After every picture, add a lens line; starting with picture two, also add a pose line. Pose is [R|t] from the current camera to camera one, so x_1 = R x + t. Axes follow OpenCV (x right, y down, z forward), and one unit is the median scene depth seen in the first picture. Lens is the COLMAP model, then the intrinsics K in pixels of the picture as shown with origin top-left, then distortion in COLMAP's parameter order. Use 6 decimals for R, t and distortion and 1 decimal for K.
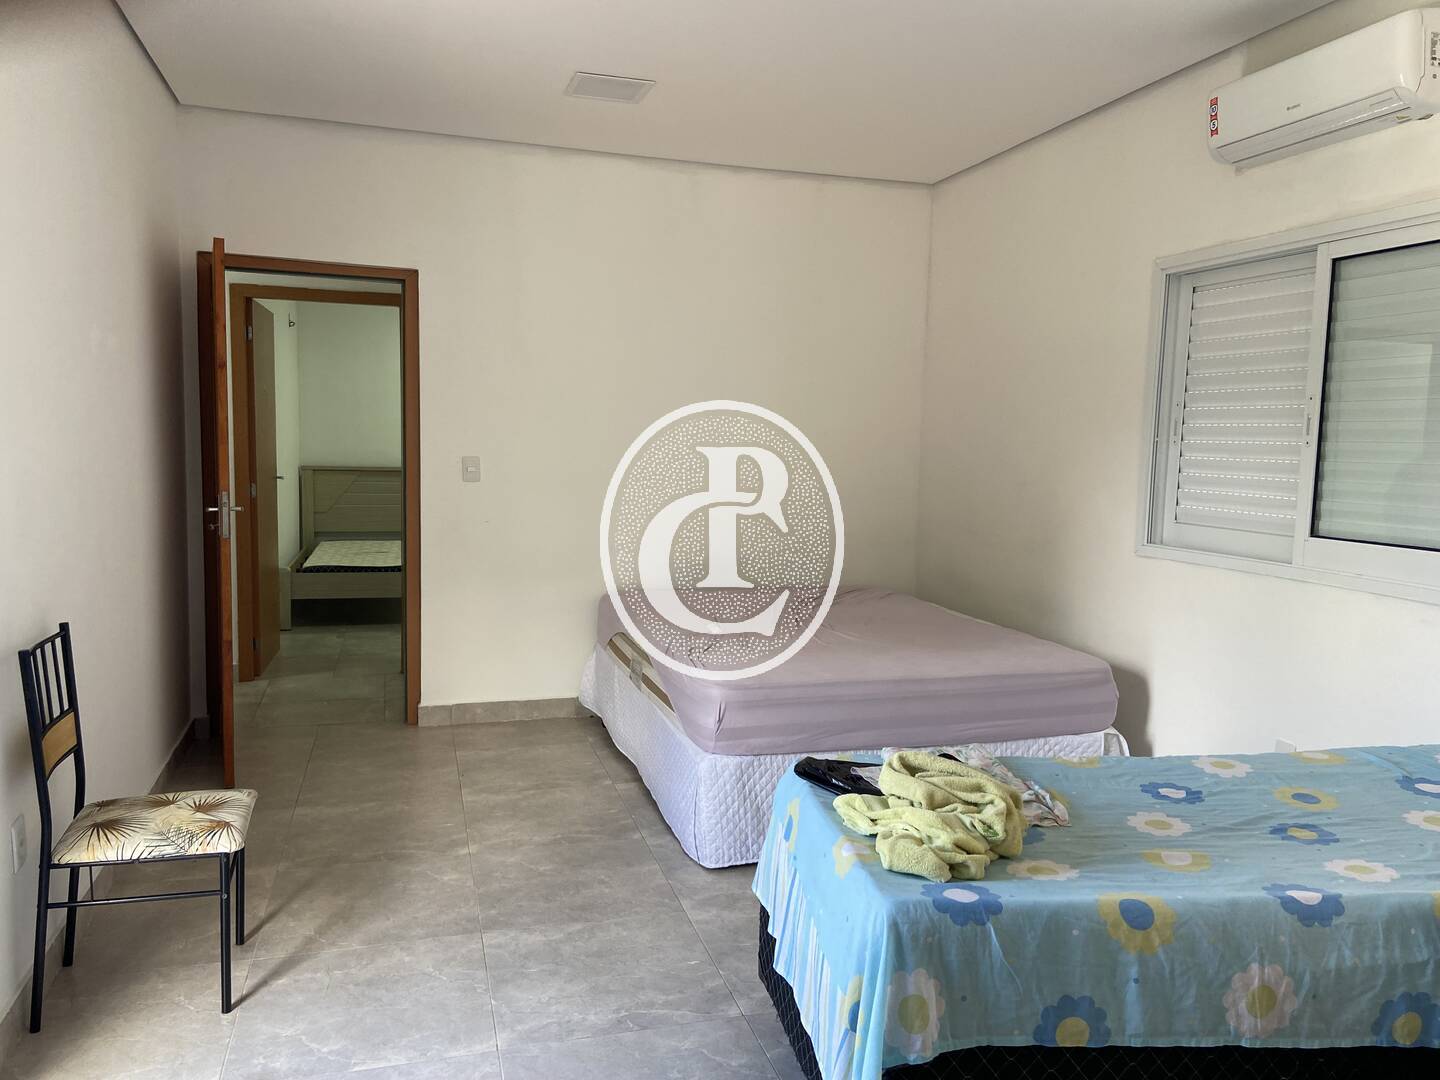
lens RADIAL K [[1091.9, 0, 725.4], [0, 1091.9, 541.1], [0, 0, 1]] dist [0.073810, -0.082101]
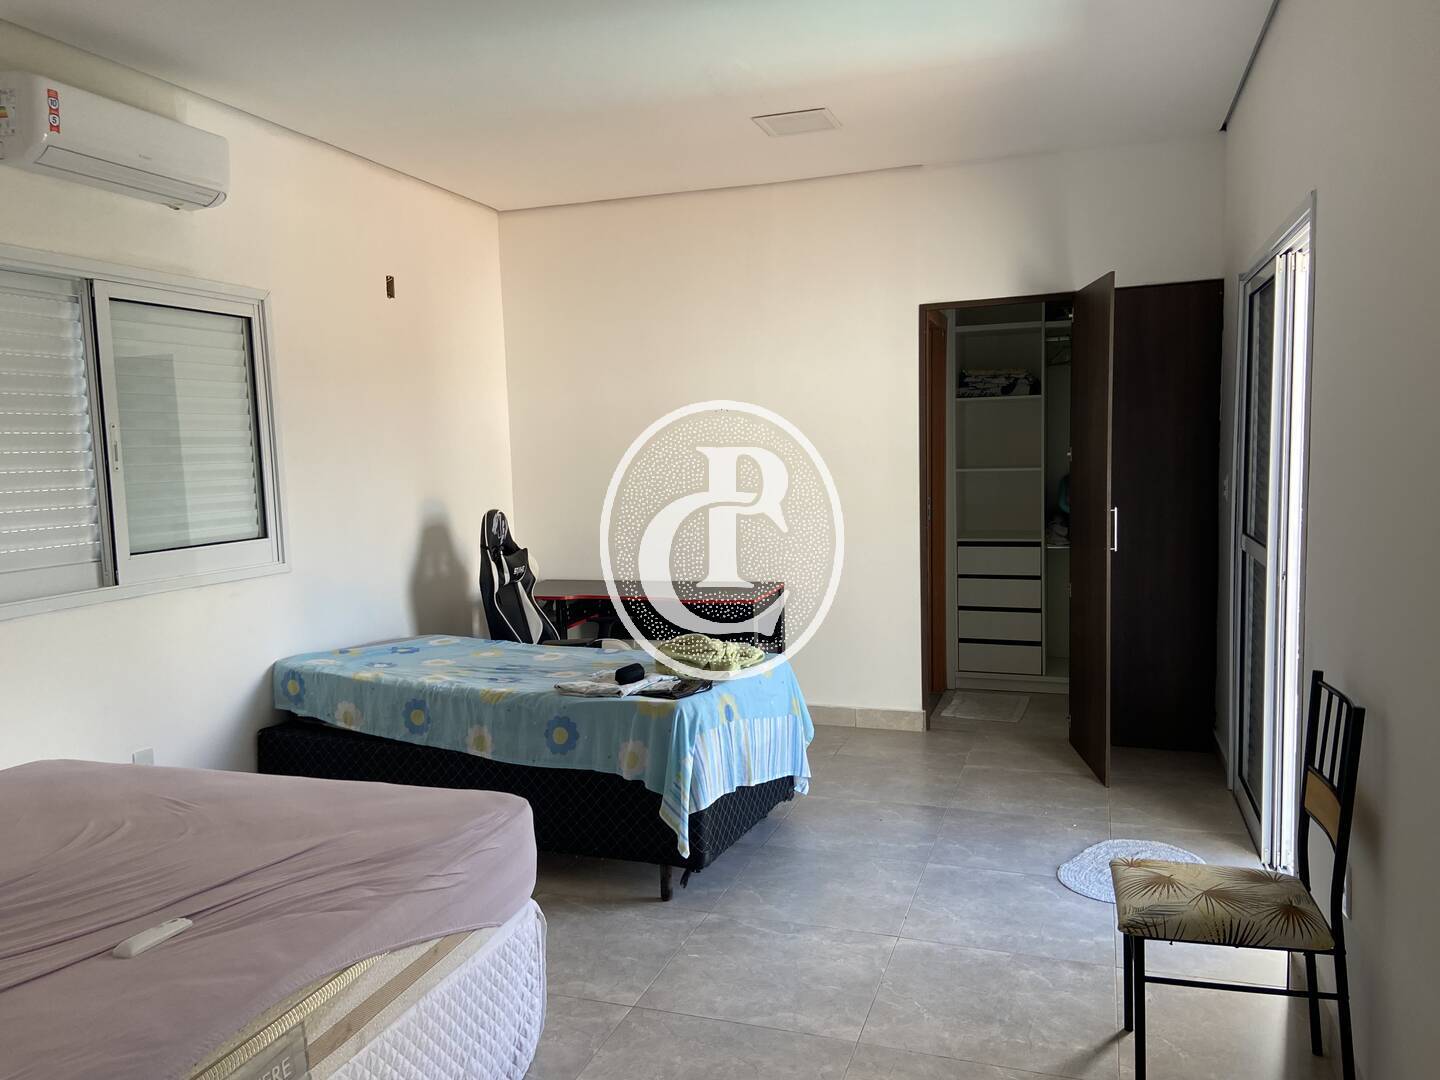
lens RADIAL K [[1091.9, 0, 719.7], [0, 1091.9, 538.7], [0, 0, 1]] dist [0.073810, -0.082101]
pose [[-0.818865, -0.050013, 0.571803, -0.649355], [0.067583, 0.980866, 0.182576, -0.206901], [-0.569994, 0.188149, -0.799817, 1.796110]]
